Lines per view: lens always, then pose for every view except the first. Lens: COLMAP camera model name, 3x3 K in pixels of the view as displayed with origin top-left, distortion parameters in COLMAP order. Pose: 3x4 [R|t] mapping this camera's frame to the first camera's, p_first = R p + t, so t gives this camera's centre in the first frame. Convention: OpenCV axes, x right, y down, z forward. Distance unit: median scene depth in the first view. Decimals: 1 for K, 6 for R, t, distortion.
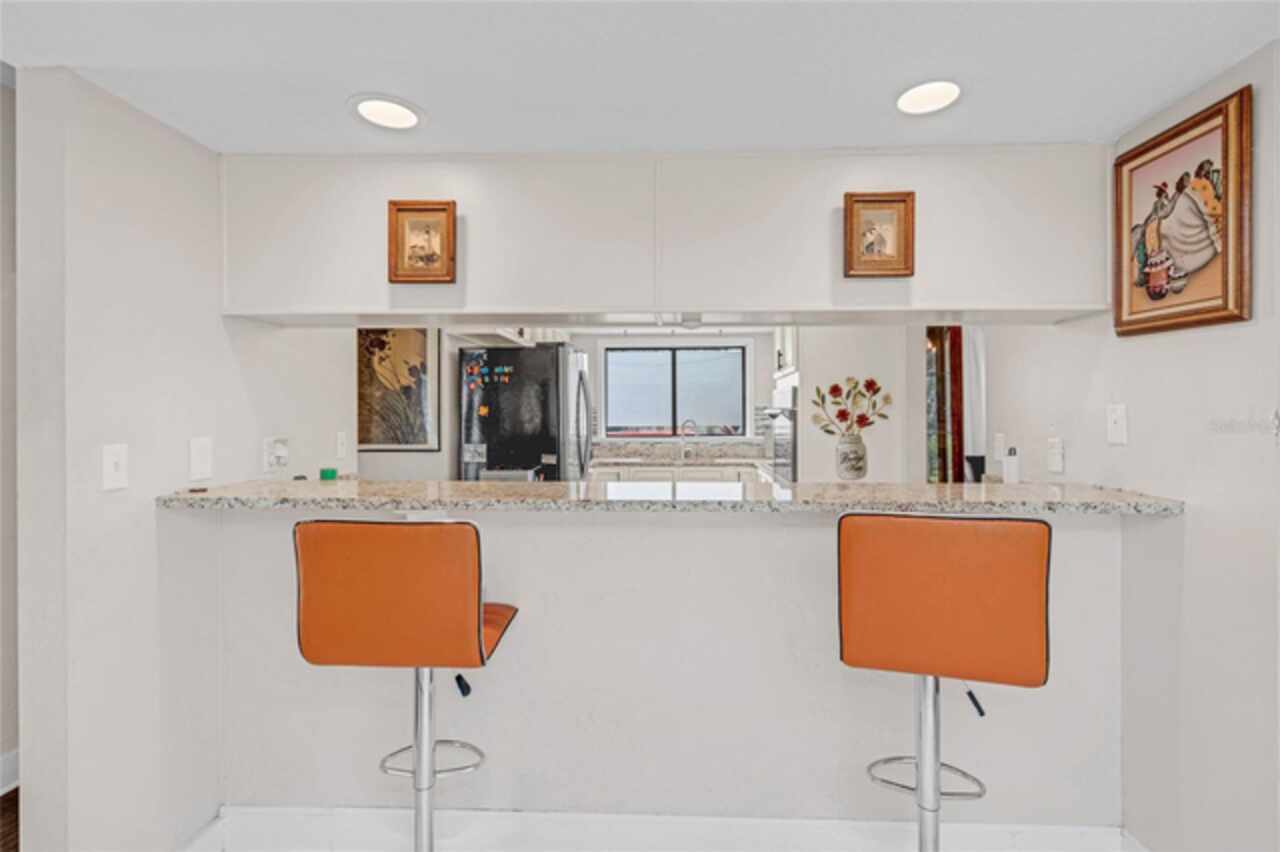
lens RADIAL K [[610.0, 0, 649.8], [0, 610.0, 416.0], [0, 0, 1]] dist [0.003215, -0.000982]
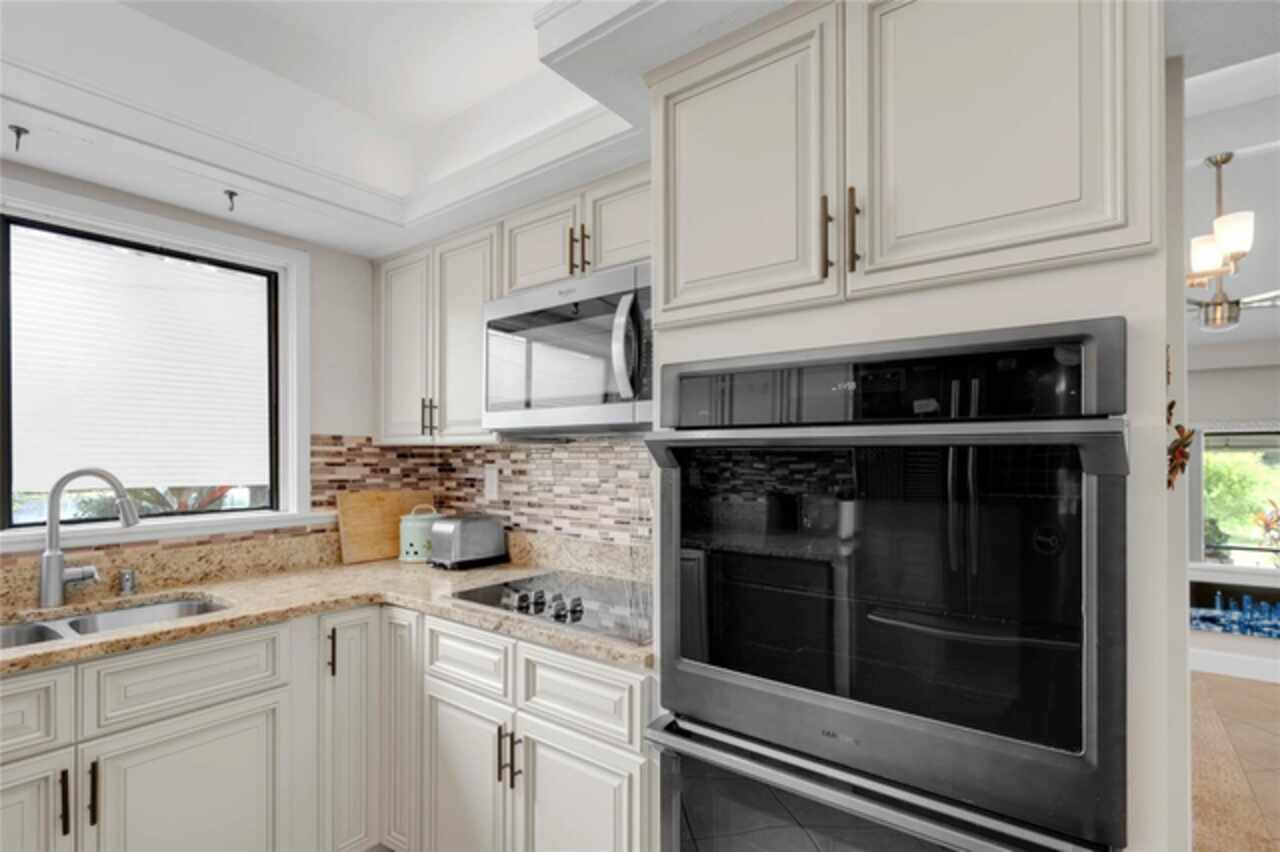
lens RADIAL K [[610.0, 0, 667.2], [0, 610.0, 452.1], [0, 0, 1]] dist [0.003215, -0.000982]
pose [[0.555263, 0.006159, 0.831652, -0.023400], [0.005144, 0.999928, -0.010840, 0.001771], [-0.831659, 0.010297, 0.555191, 0.598471]]
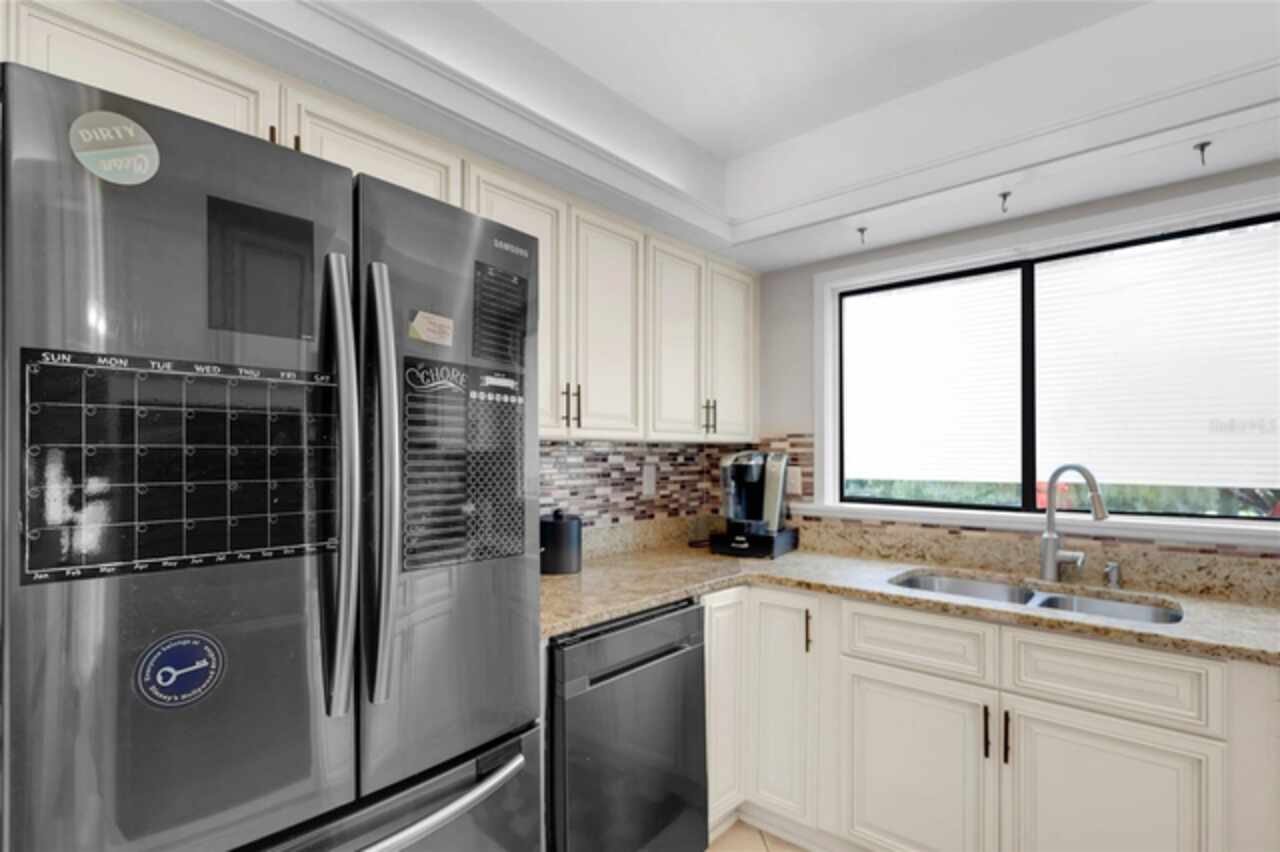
lens RADIAL K [[610.0, 0, 638.7], [0, 610.0, 464.2], [0, 0, 1]] dist [0.003215, -0.000982]
pose [[0.767320, 0.013556, -0.641122, 0.094178], [-0.006263, 0.999887, 0.013646, 0.001940], [0.641234, -0.006455, 0.767318, 0.592942]]
